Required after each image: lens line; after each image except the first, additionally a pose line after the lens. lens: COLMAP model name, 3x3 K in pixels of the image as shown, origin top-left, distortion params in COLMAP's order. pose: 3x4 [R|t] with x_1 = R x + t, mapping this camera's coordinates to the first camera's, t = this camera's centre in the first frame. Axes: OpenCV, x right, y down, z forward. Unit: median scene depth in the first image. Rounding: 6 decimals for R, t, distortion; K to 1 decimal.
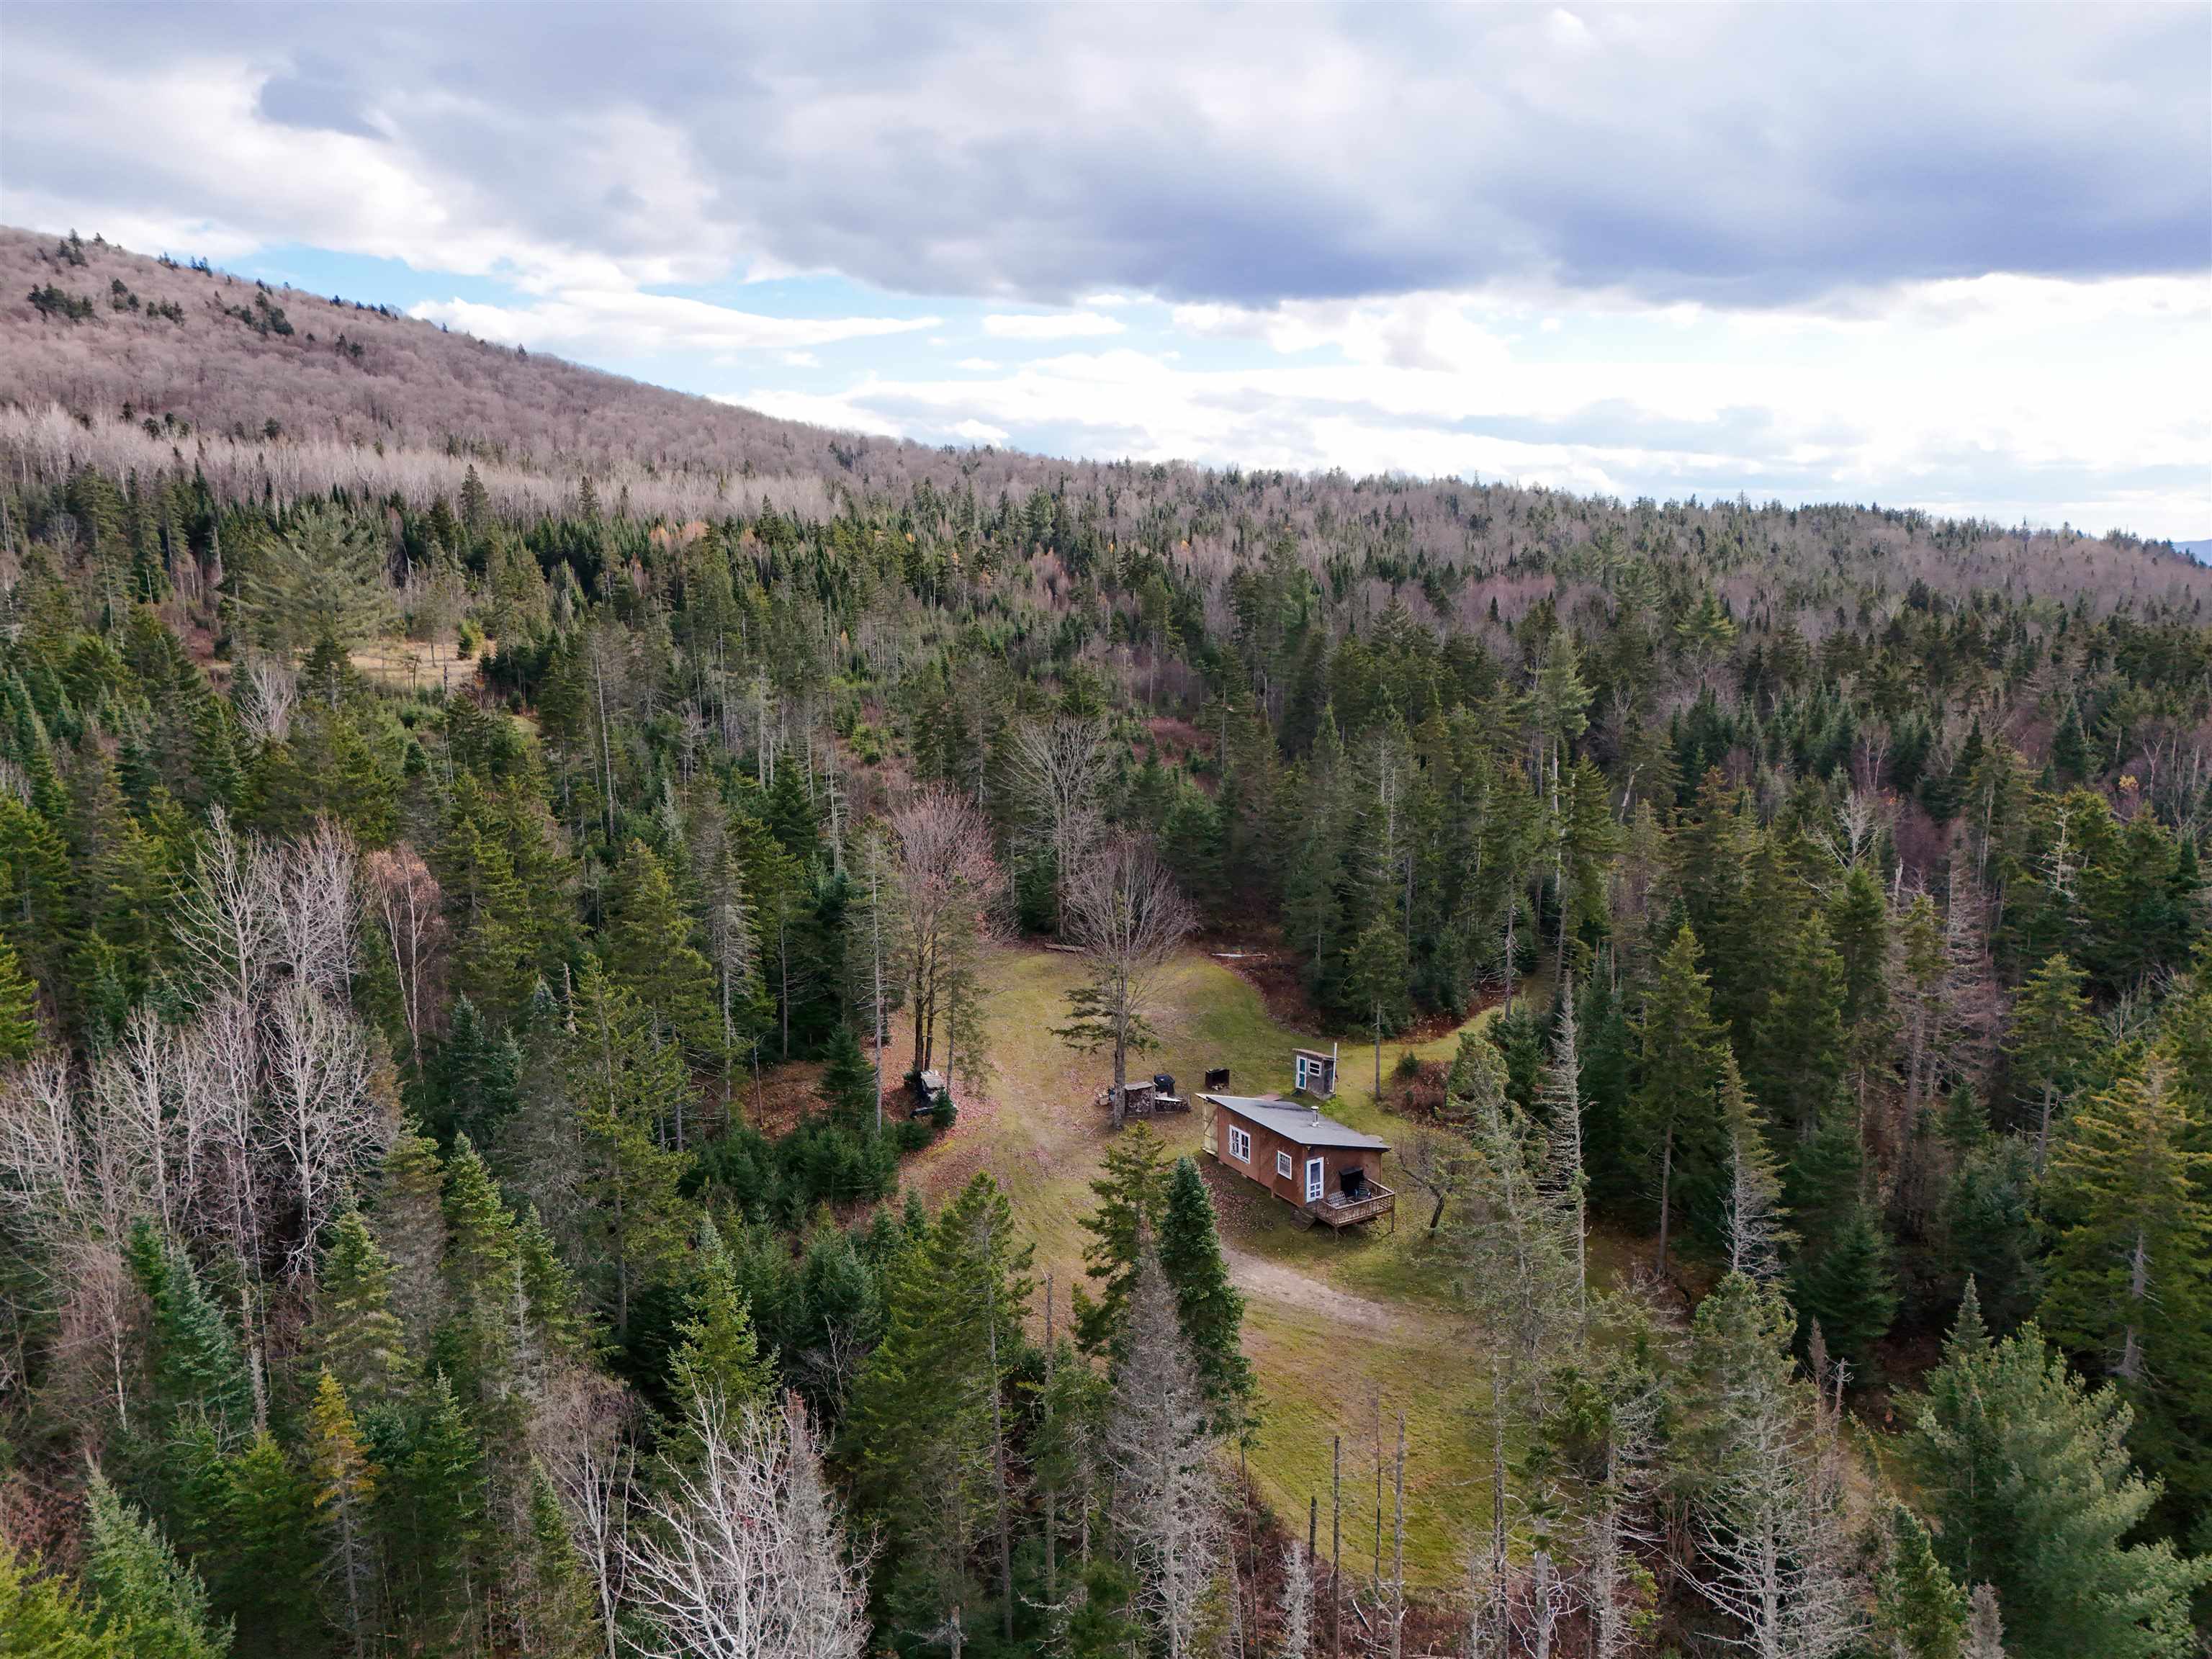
lens RADIAL K [[1605.5, 0, 1106.0], [0, 1605.5, 829.5], [0, 0, 1]] dist [0.113278, -0.136908]
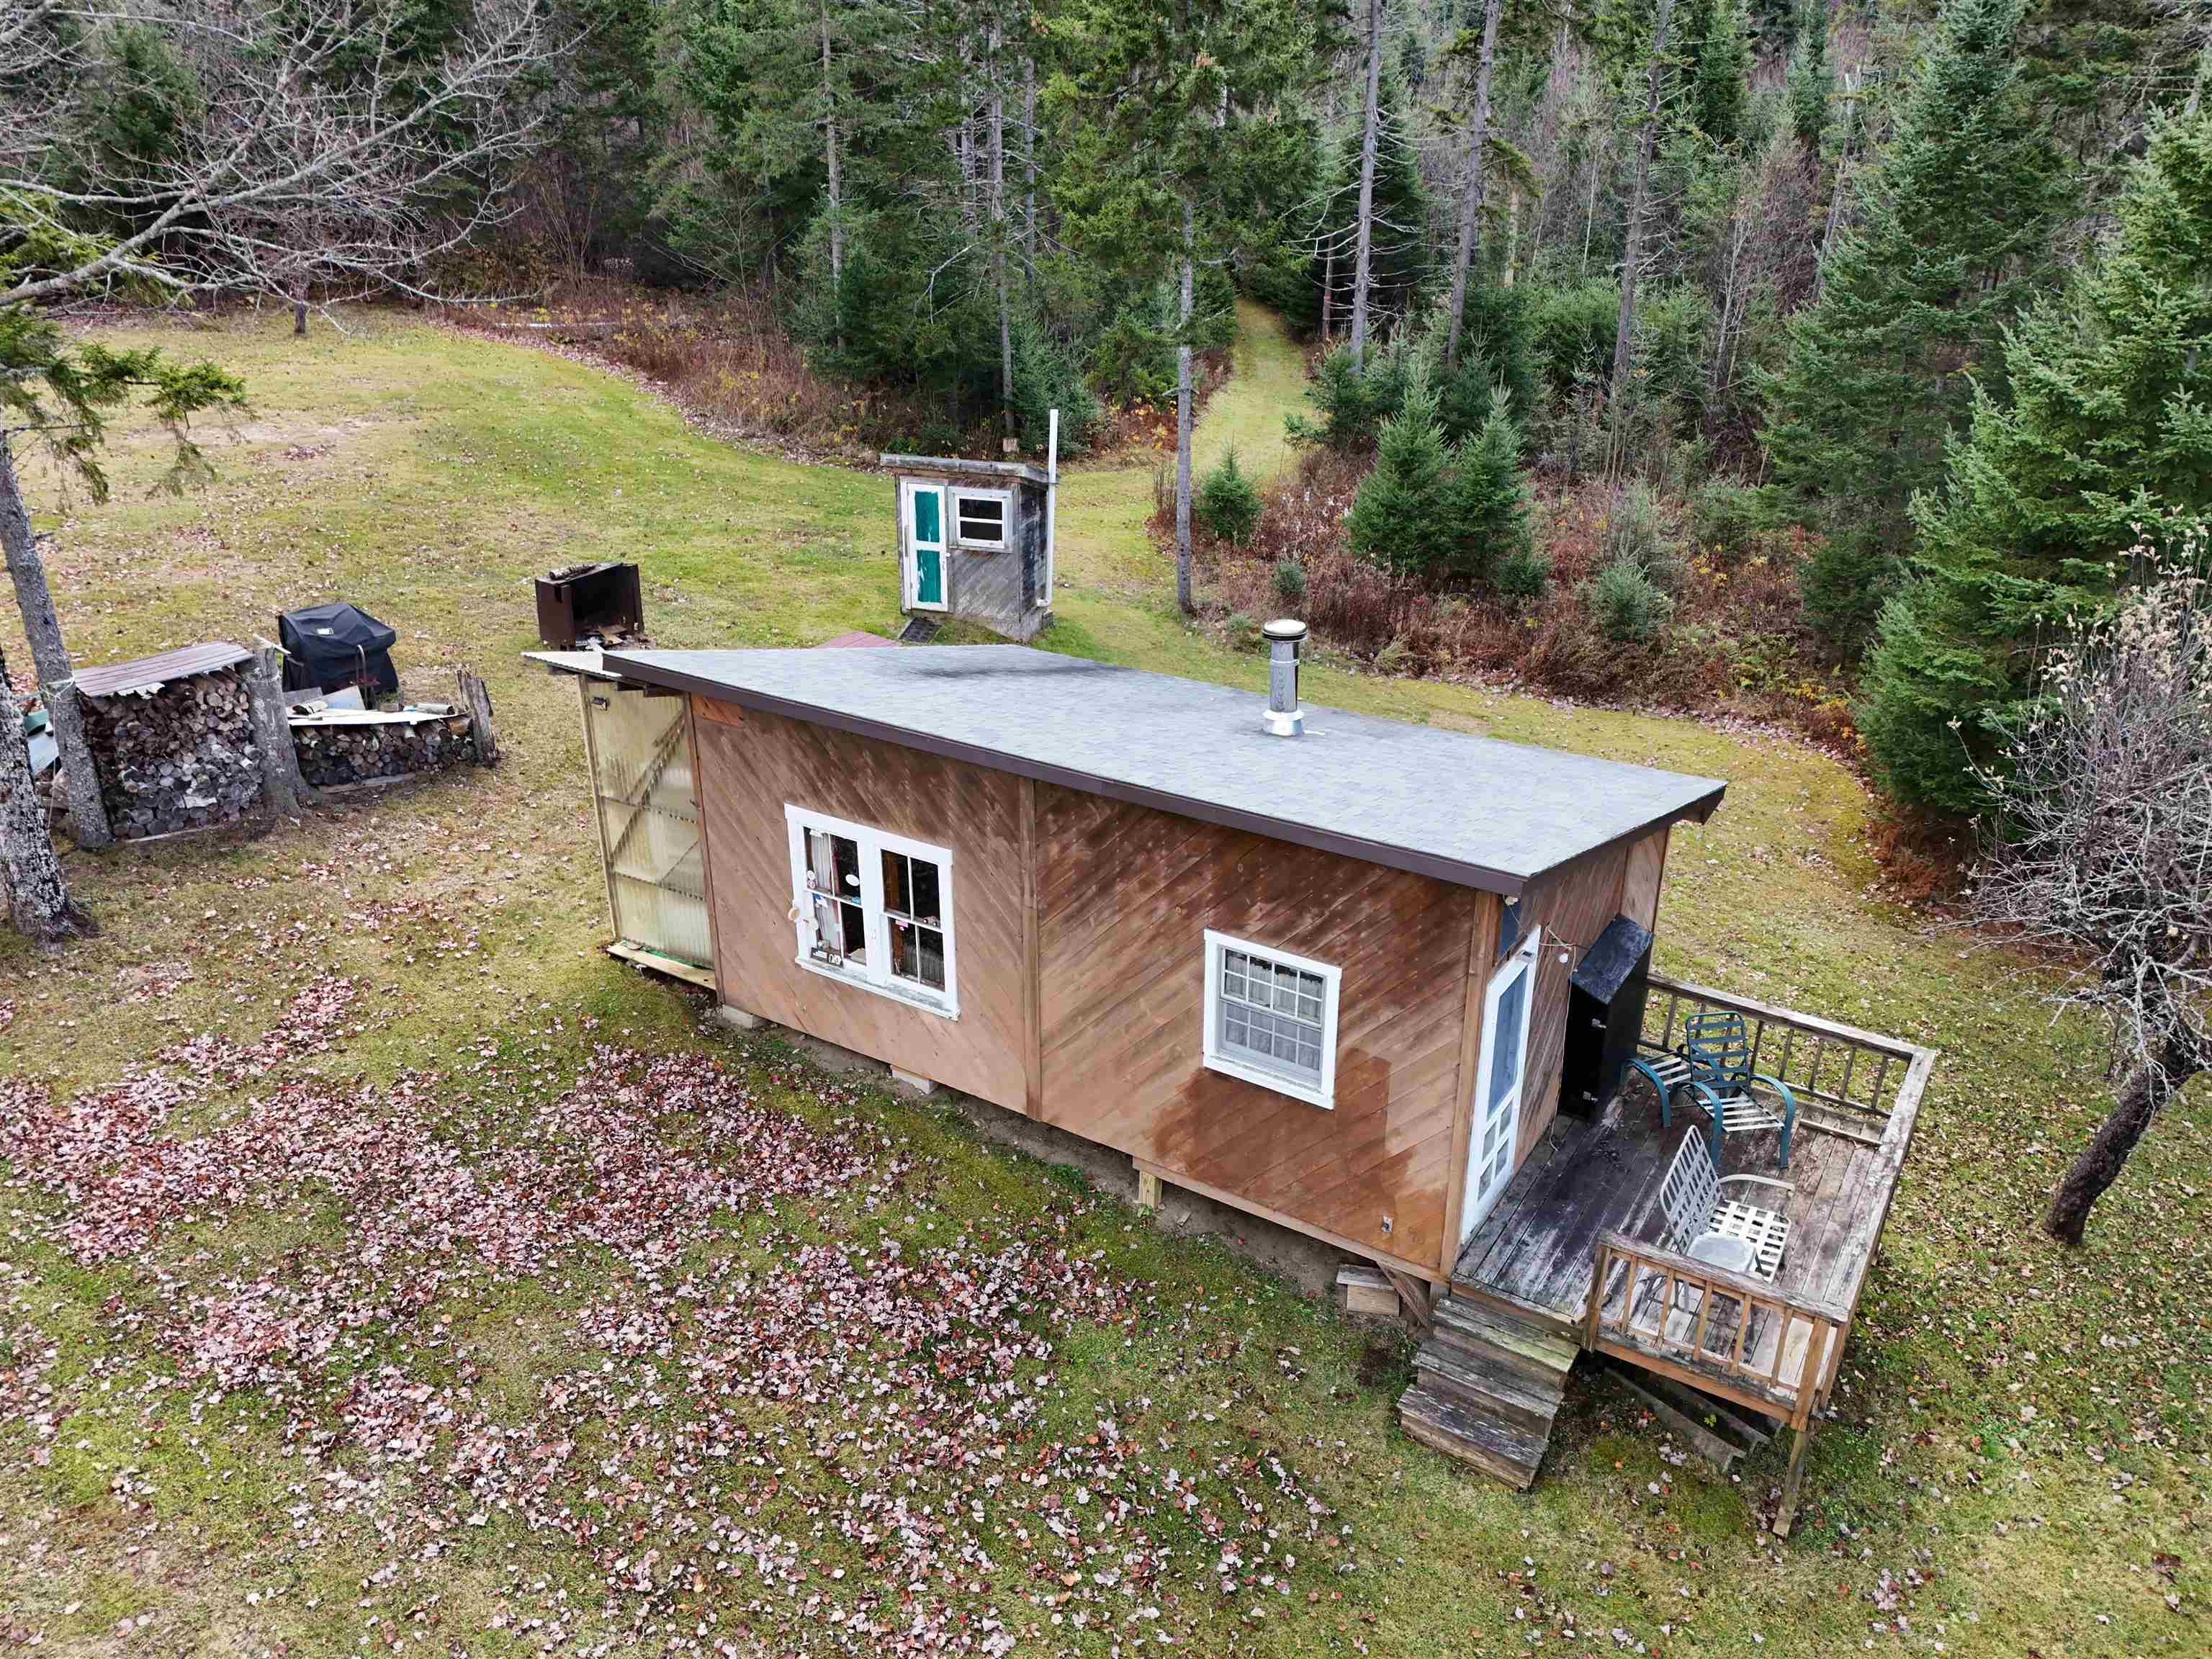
lens RADIAL K [[1605.5, 0, 1106.0], [0, 1605.5, 829.5], [0, 0, 1]] dist [0.113278, -0.136908]
pose [[0.899370, -0.171650, 0.402082, 0.020324], [0.069069, 0.963936, 0.257015, 0.074293], [-0.431698, -0.203380, 0.878791, 0.428656]]
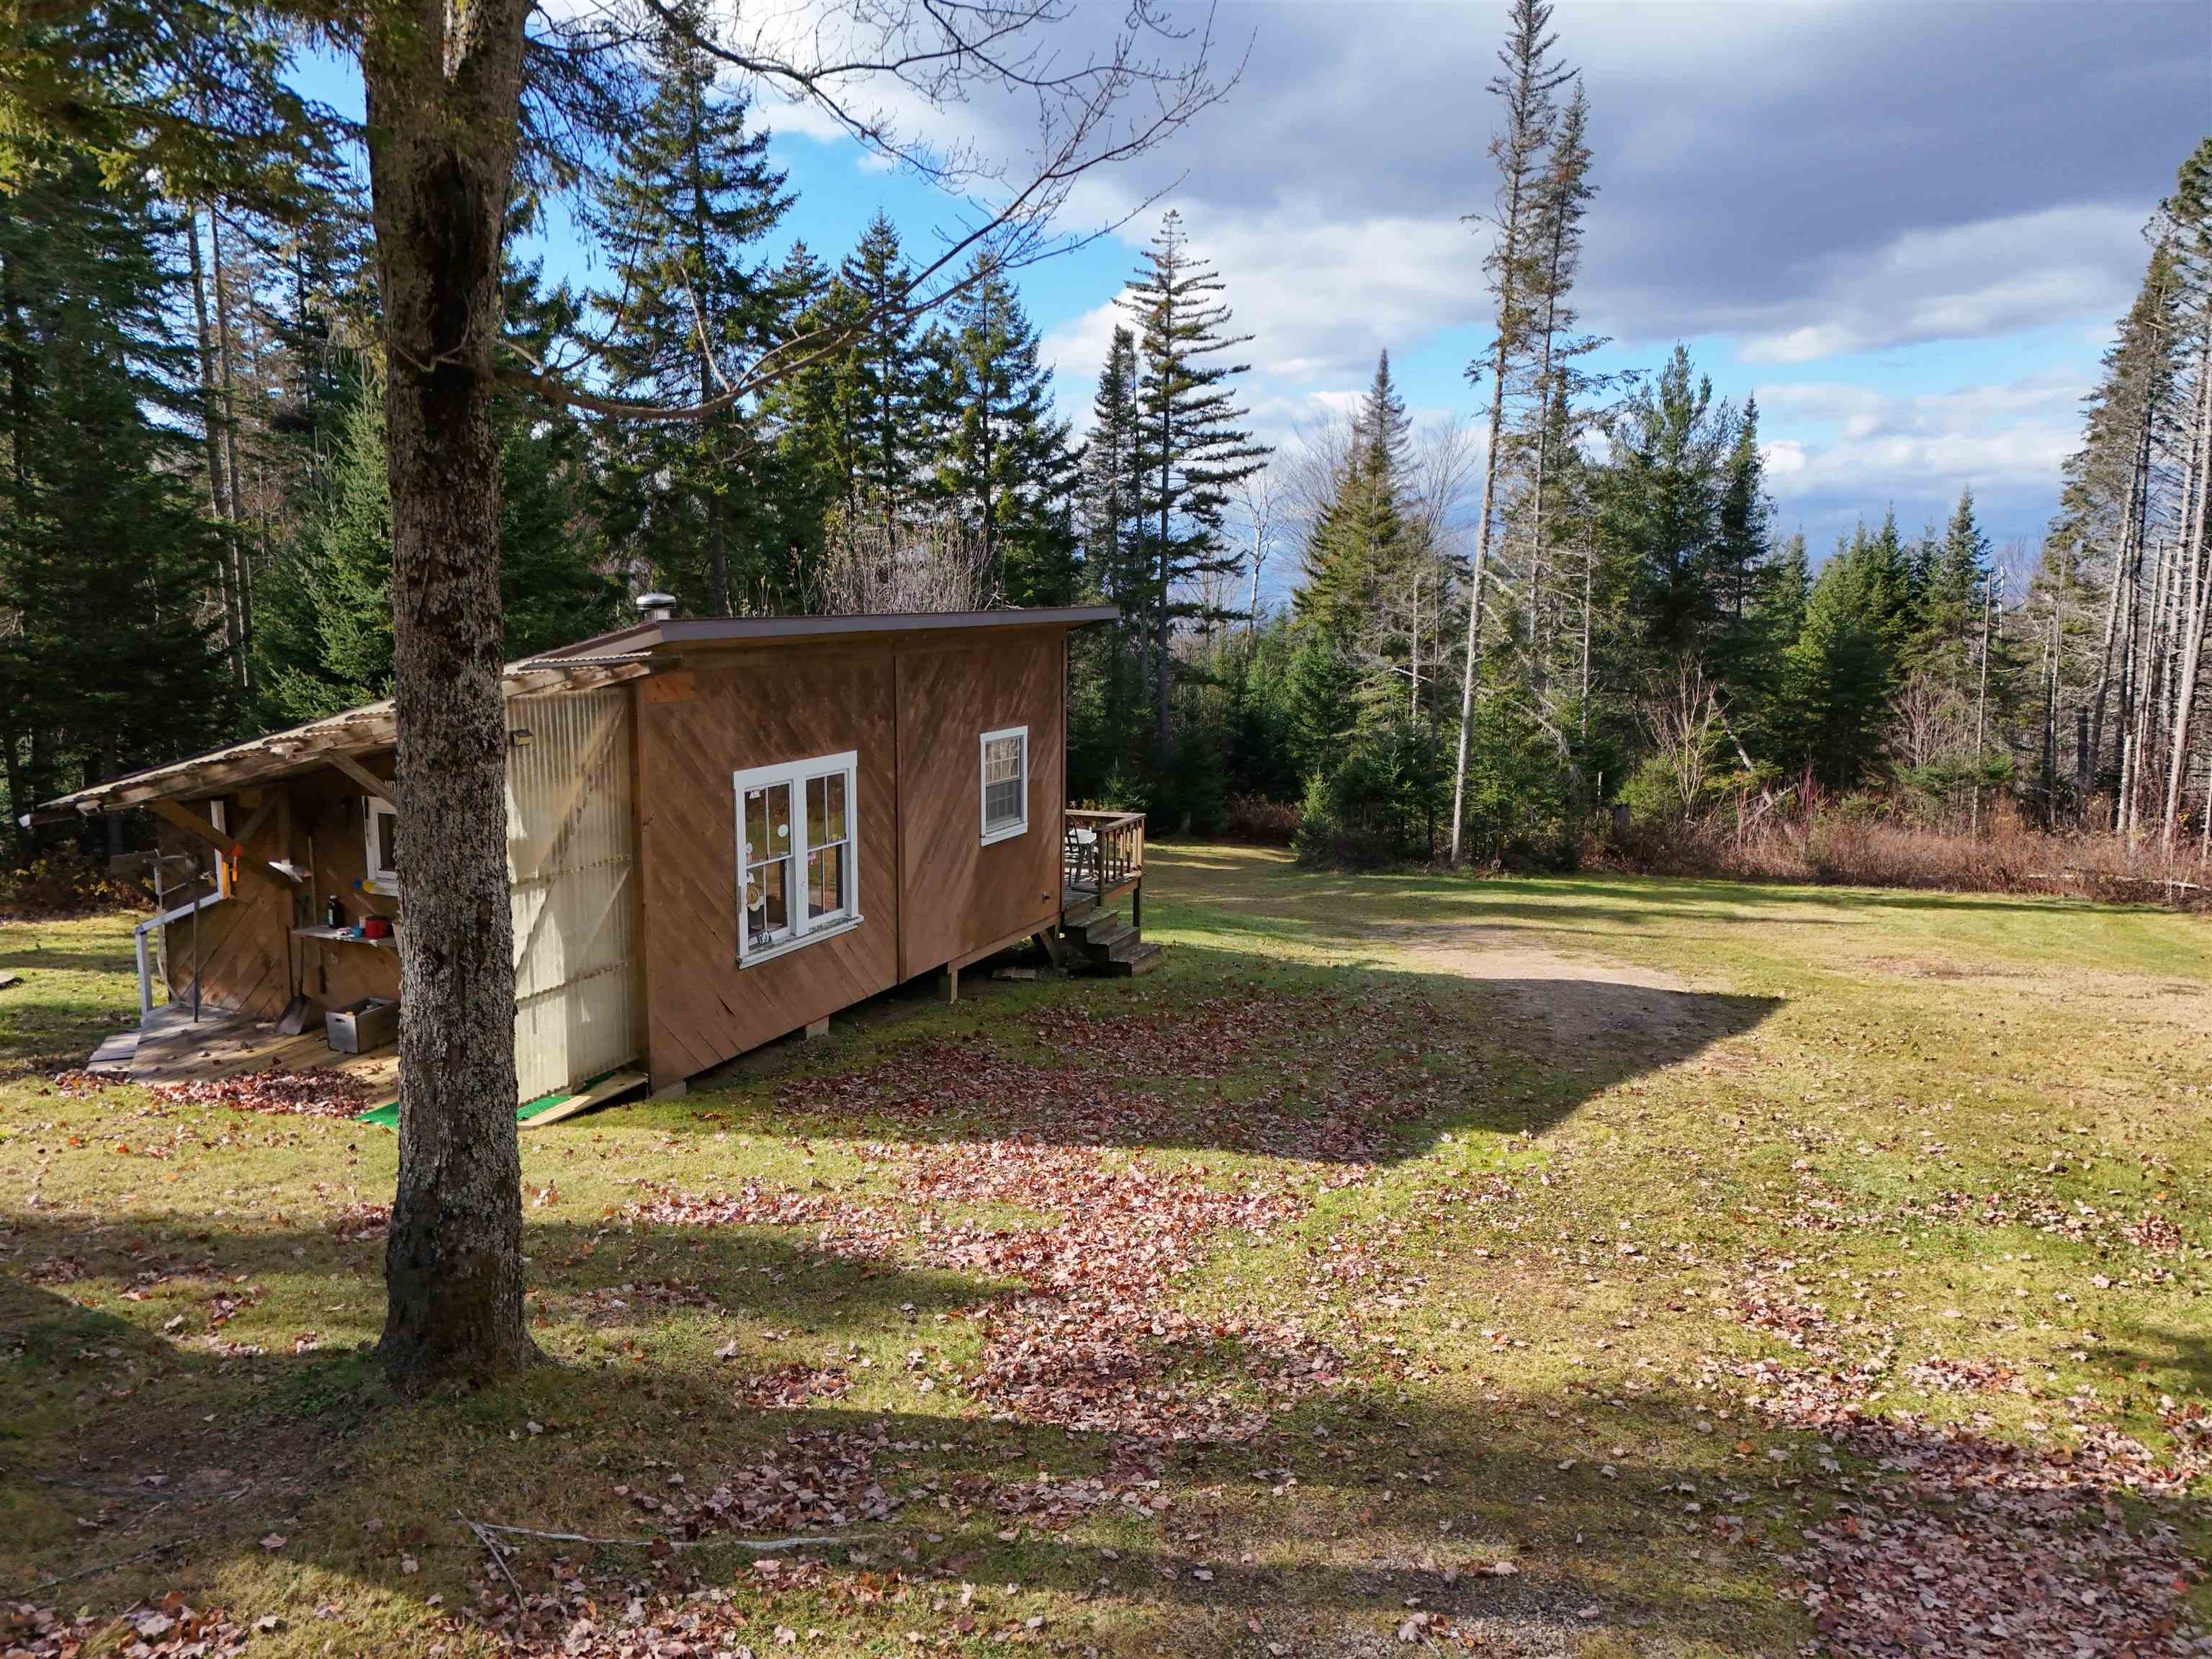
lens RADIAL K [[1605.5, 0, 1106.0], [0, 1605.5, 829.5], [0, 0, 1]] dist [0.113278, -0.136908]
pose [[-0.569676, -0.123169, 0.812588, -0.033518], [0.142698, 0.958867, 0.245382, 0.079485], [-0.809387, 0.255742, -0.528667, 0.535660]]
